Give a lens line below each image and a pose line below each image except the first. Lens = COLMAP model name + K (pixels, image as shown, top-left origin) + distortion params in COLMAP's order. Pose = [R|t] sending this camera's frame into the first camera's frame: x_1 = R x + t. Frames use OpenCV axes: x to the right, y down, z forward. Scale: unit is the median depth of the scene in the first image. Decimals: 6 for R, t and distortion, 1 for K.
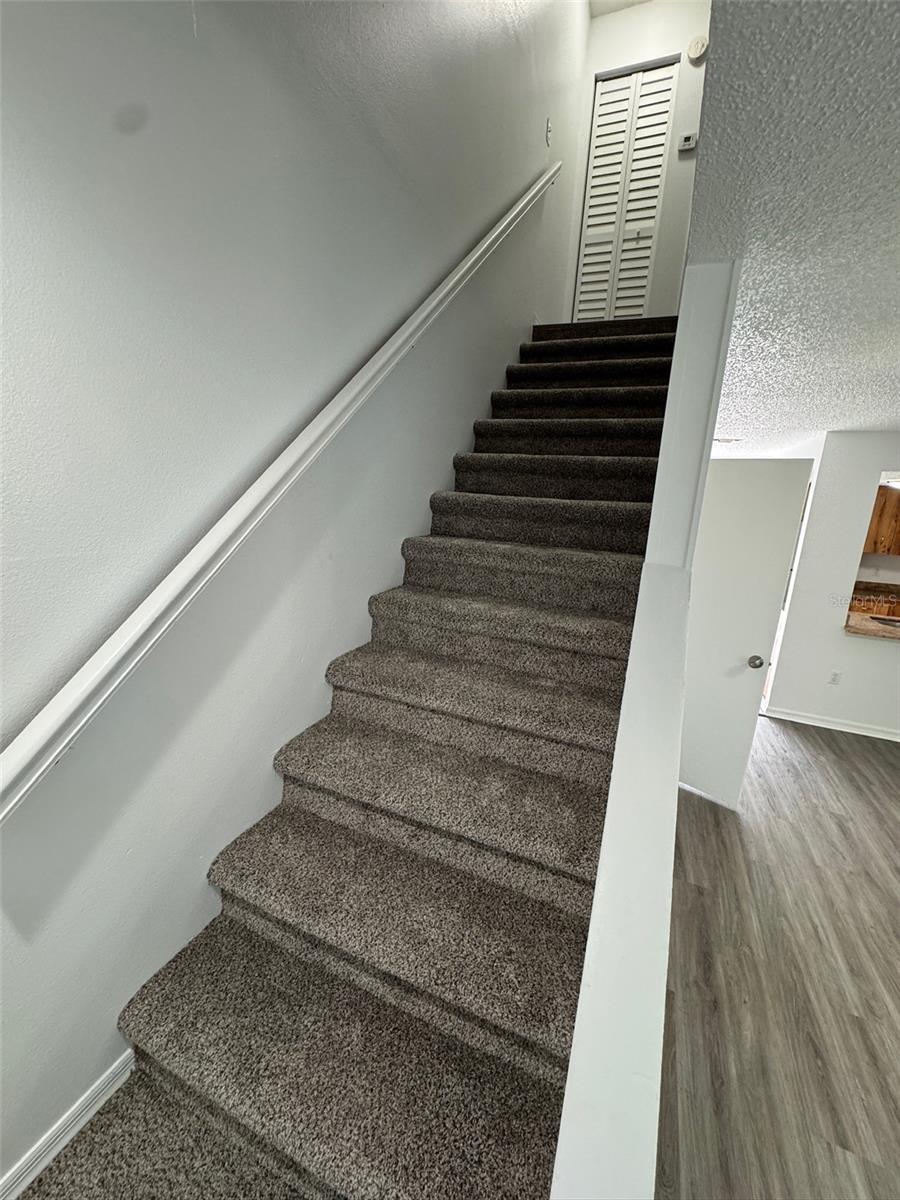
lens RADIAL K [[479.1, 0, 453.7], [0, 479.1, 601.5], [0, 0, 1]] dist [-0.001186, 0.000336]
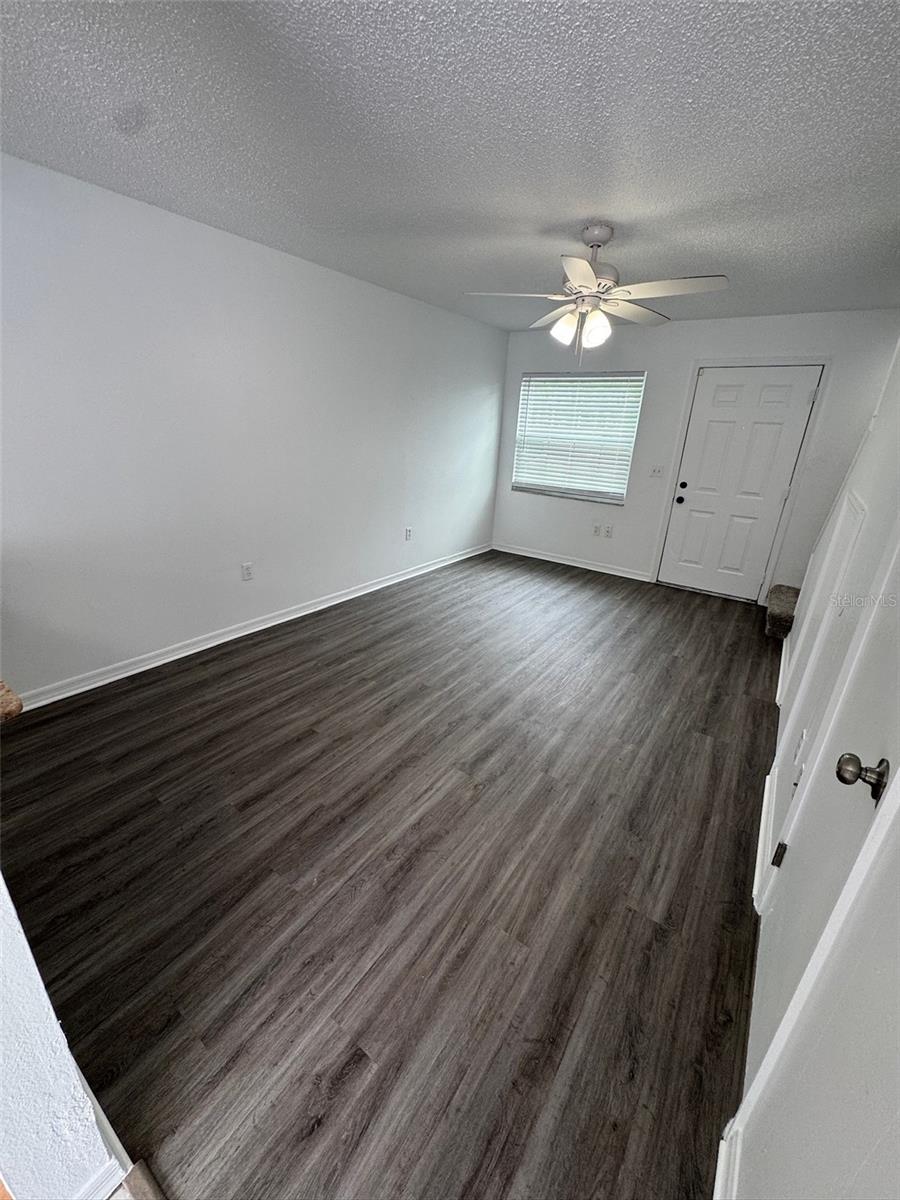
lens RADIAL K [[479.1, 0, 453.7], [0, 479.1, 601.5], [0, 0, 1]] dist [-0.001186, 0.000336]
pose [[-0.971626, -0.173093, 0.161188, 0.773134], [-0.054215, 0.826335, 0.560564, -0.194767], [-0.230225, 0.535920, -0.812273, 1.522571]]
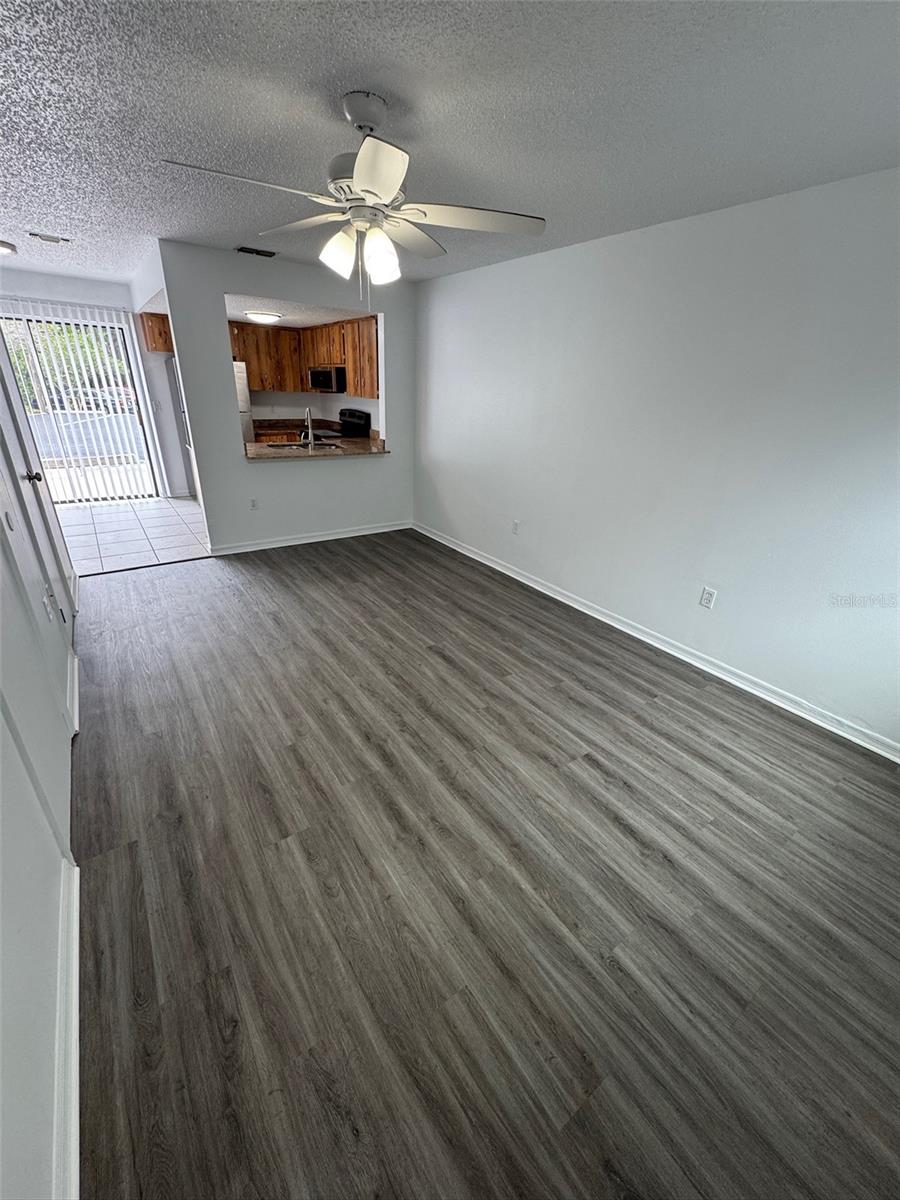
lens RADIAL K [[479.1, 0, 453.7], [0, 479.1, 601.5], [0, 0, 1]] dist [-0.001186, 0.000336]
pose [[0.528866, -0.381112, 0.758324, 0.161085], [0.177956, 0.923440, 0.339985, 0.105309], [-0.829839, -0.044859, 0.556197, -0.021378]]
